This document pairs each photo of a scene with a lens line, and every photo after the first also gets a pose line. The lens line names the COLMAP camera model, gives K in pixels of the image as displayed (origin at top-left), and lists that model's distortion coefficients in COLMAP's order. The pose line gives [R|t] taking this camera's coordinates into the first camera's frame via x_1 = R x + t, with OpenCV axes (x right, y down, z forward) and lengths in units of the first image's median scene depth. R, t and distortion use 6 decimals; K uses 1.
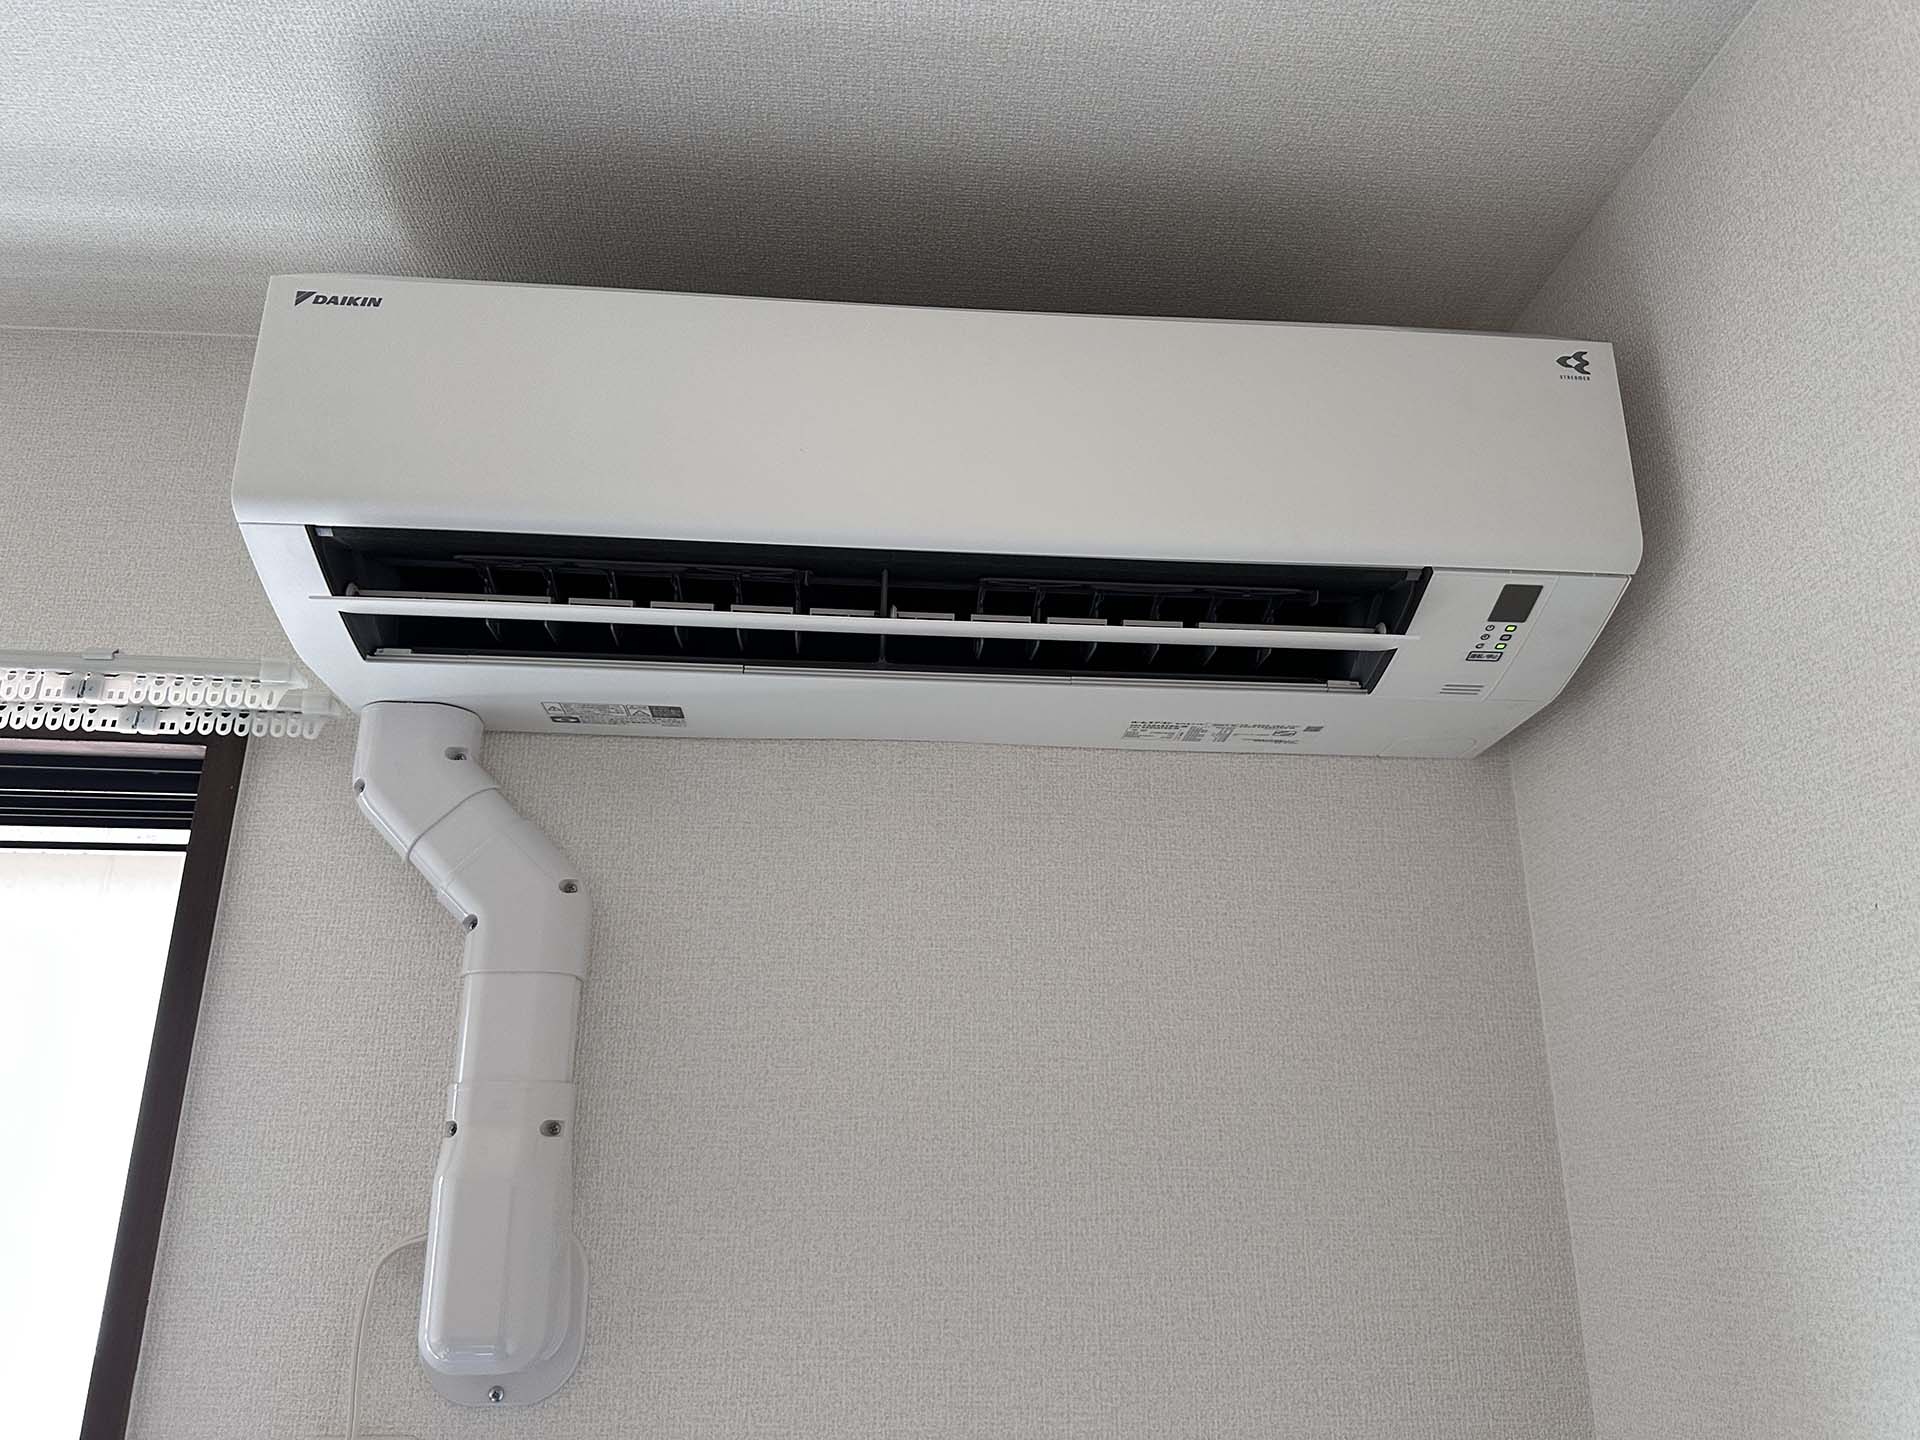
lens RADIAL K [[1369.5, 0, 962.6], [0, 1369.5, 724.2], [0, 0, 1]] dist [0.049807, -0.072735]
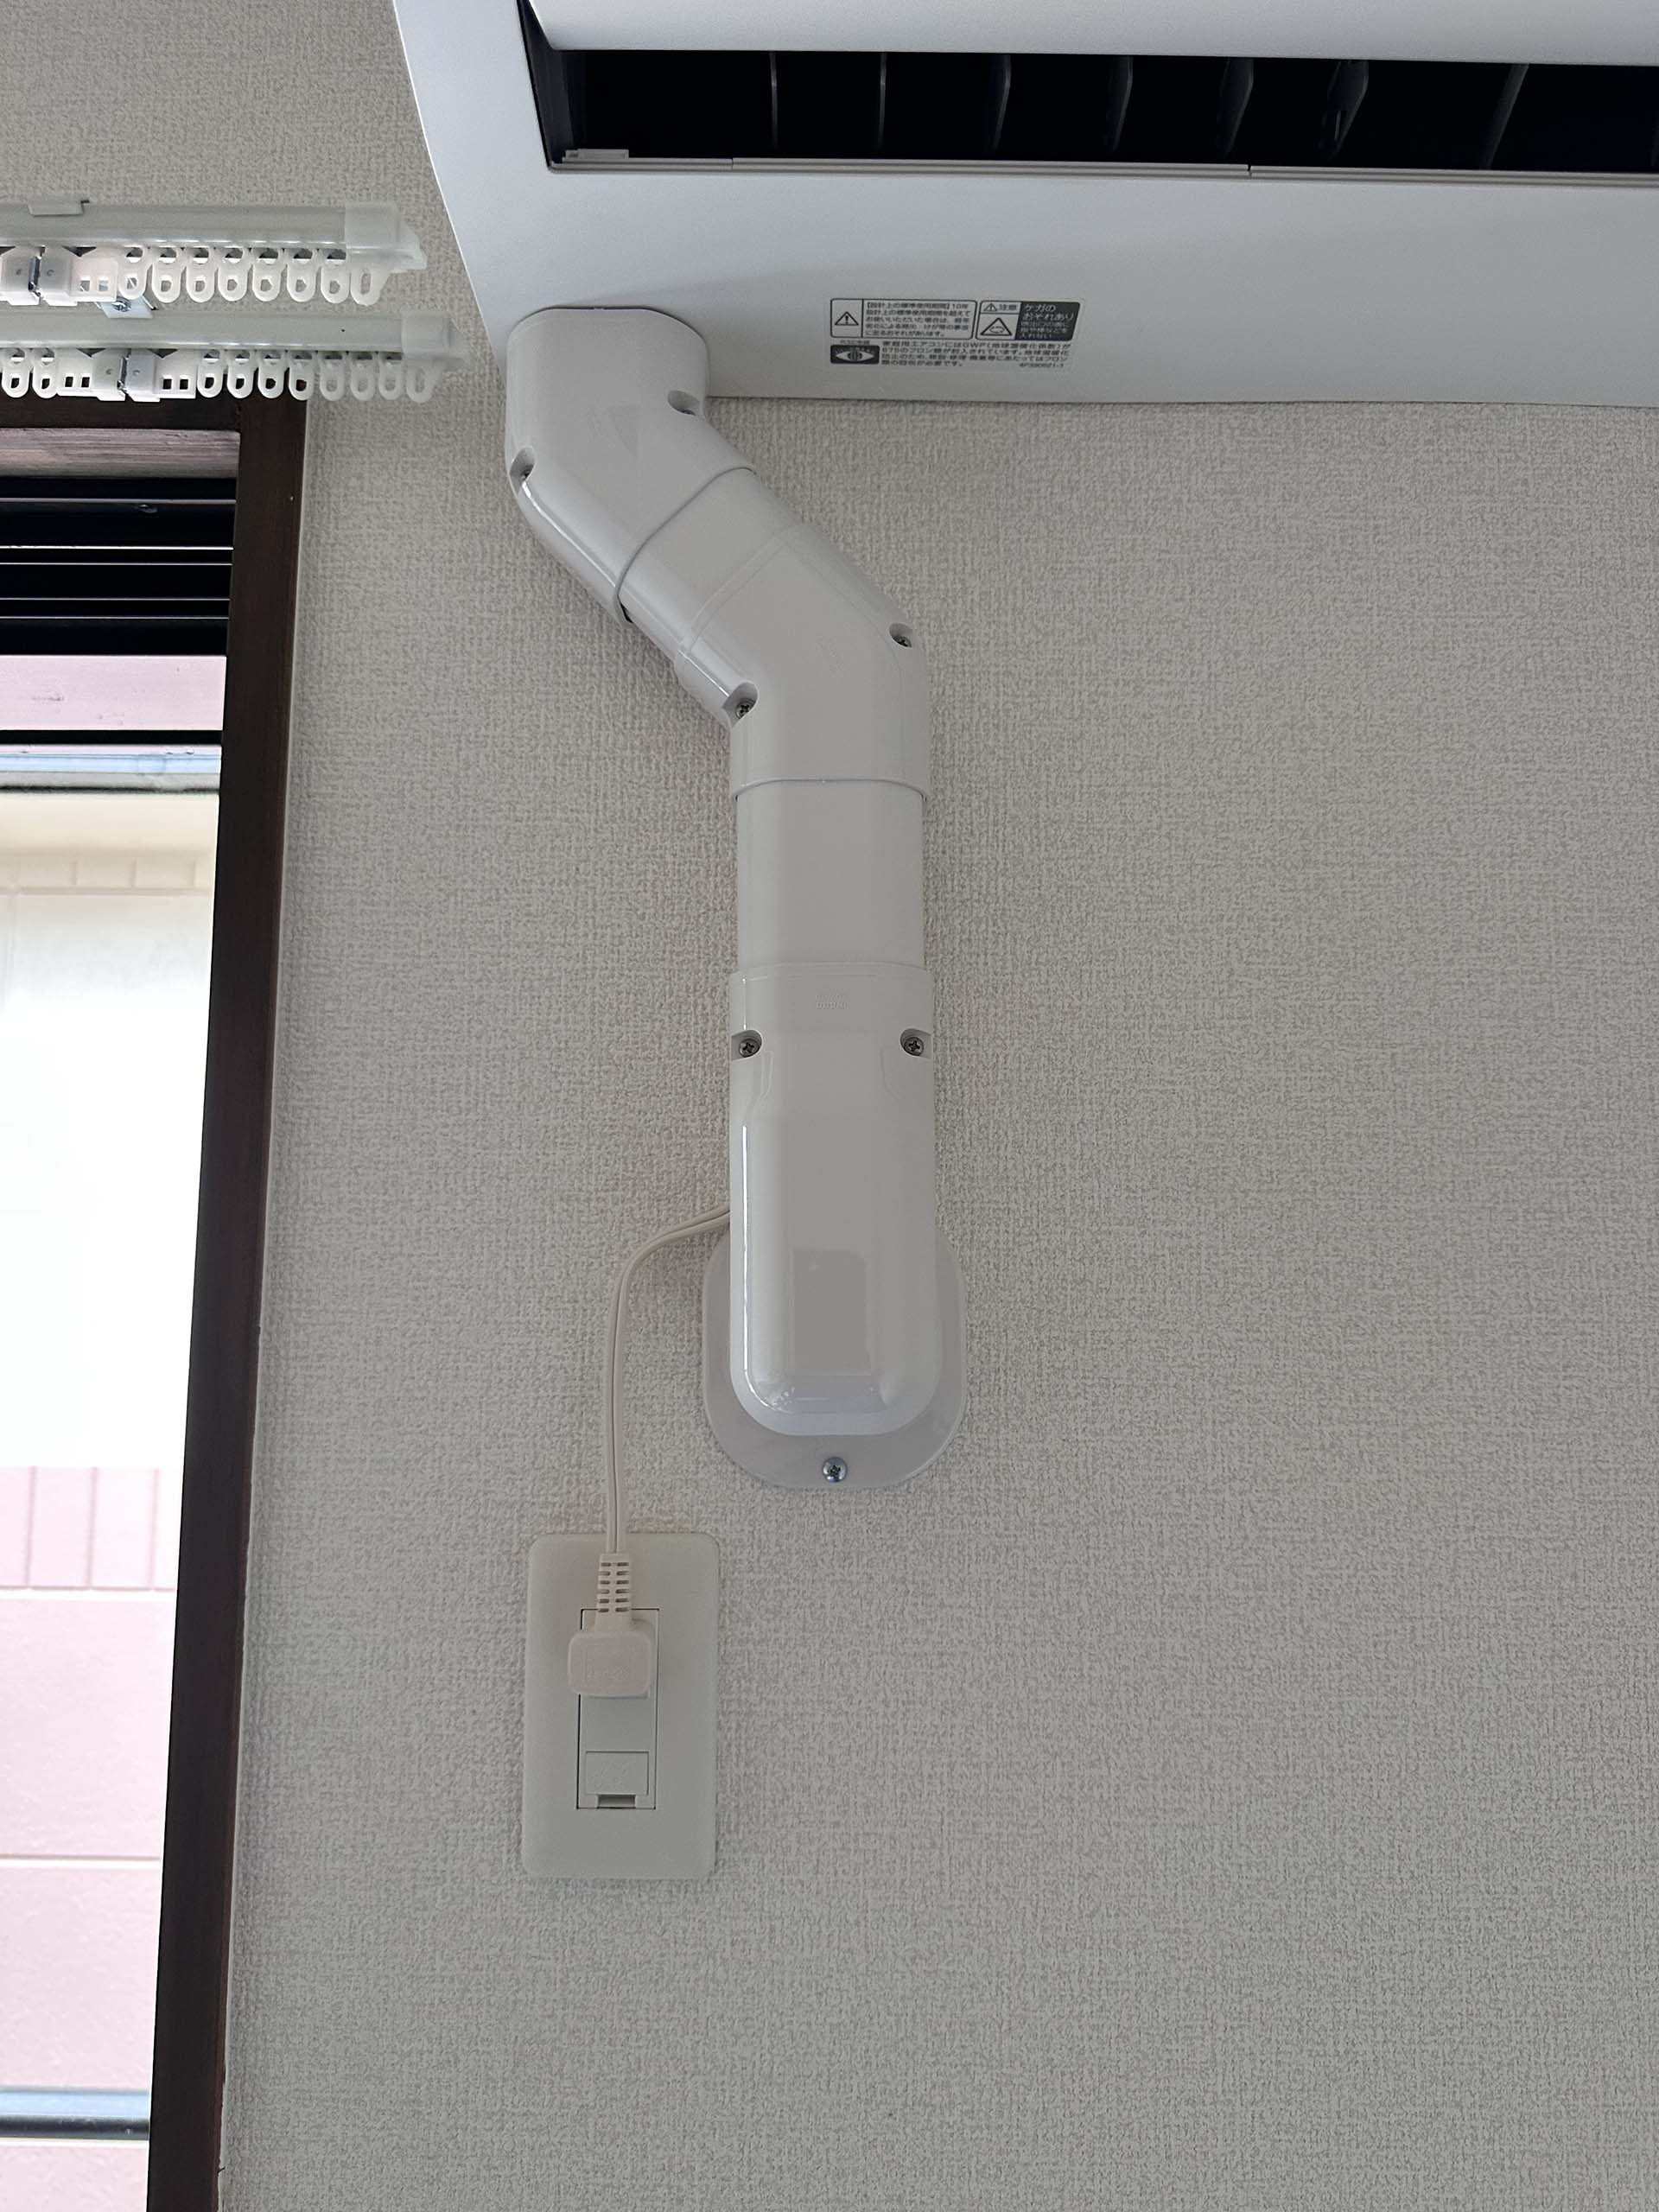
lens RADIAL K [[1577.7, 0, 830.7], [0, 1577.7, 1121.8], [0, 0, 1]] dist [0.049807, -0.072735]
pose [[0.997633, -0.005465, -0.068553, -0.275433], [0.019301, 0.979020, 0.202847, 0.181751], [0.066006, -0.203690, 0.976808, 0.328245]]
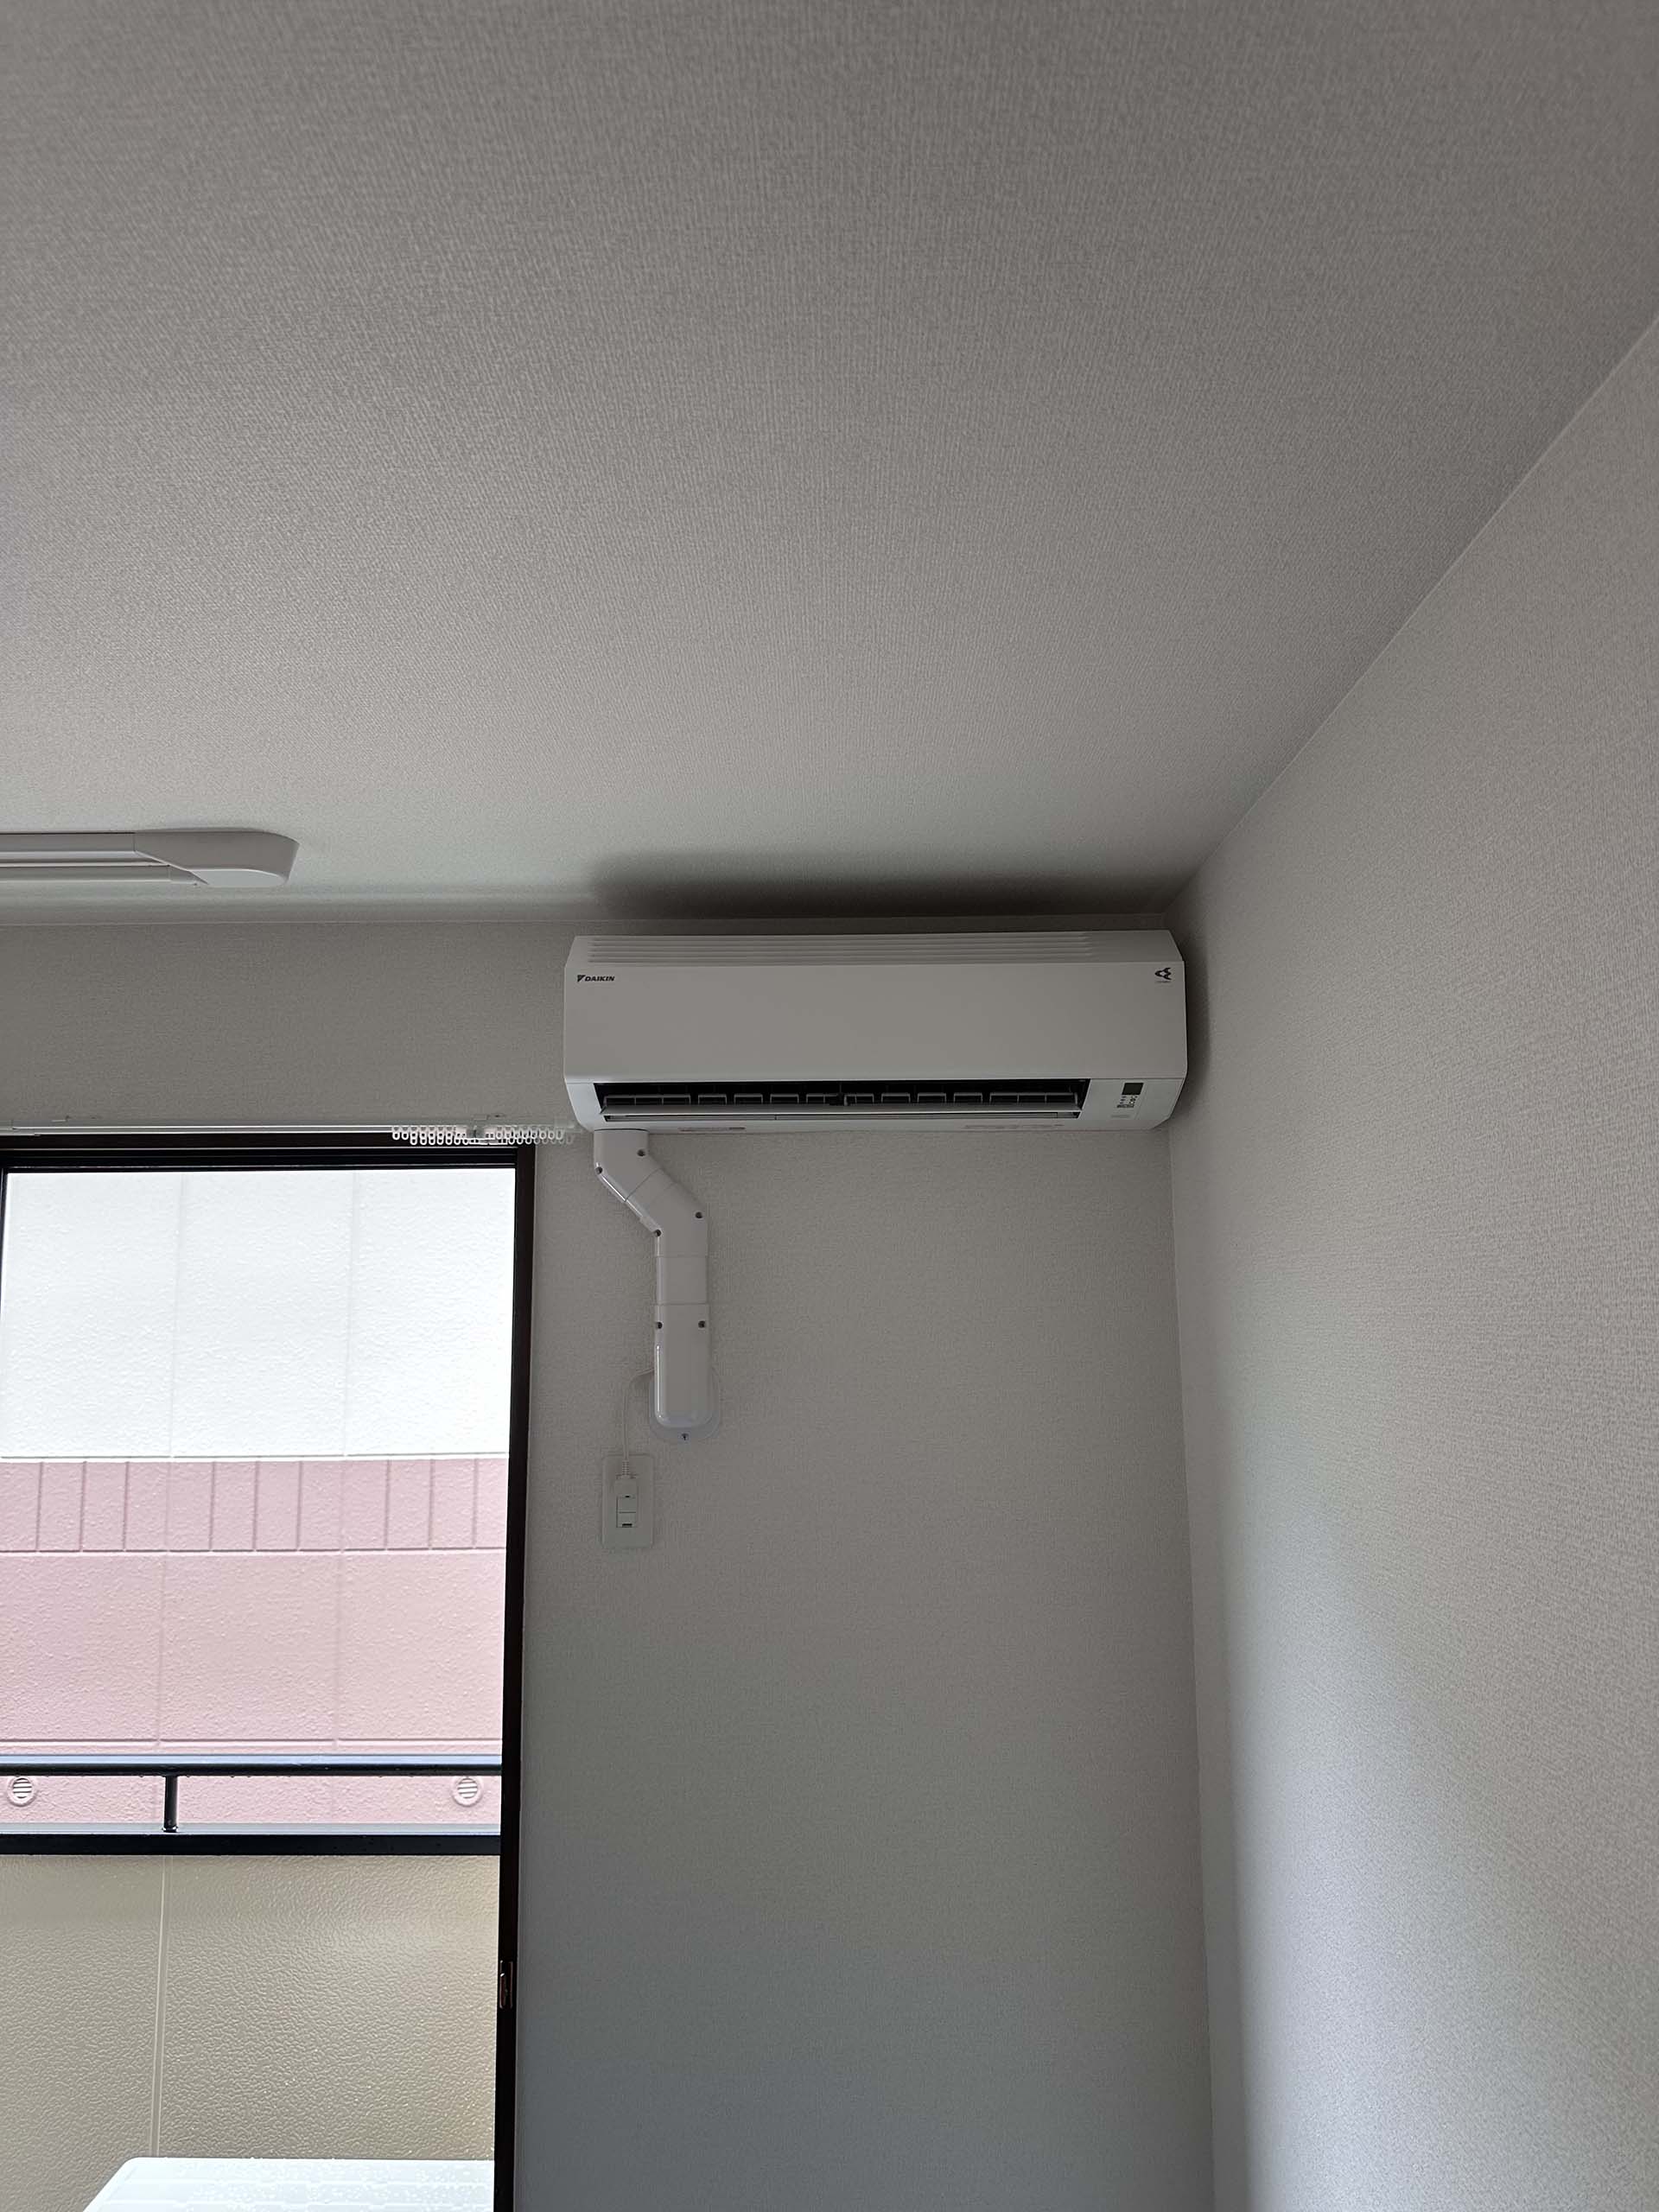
lens RADIAL K [[1577.7, 0, 821.5], [0, 1577.7, 1094.7], [0, 0, 1]] dist [0.049807, -0.072735]
pose [[0.996610, -0.023424, -0.078863, 0.101943], [0.037948, 0.981425, 0.188057, -0.524633], [0.072993, -0.190413, 0.978987, -1.364512]]
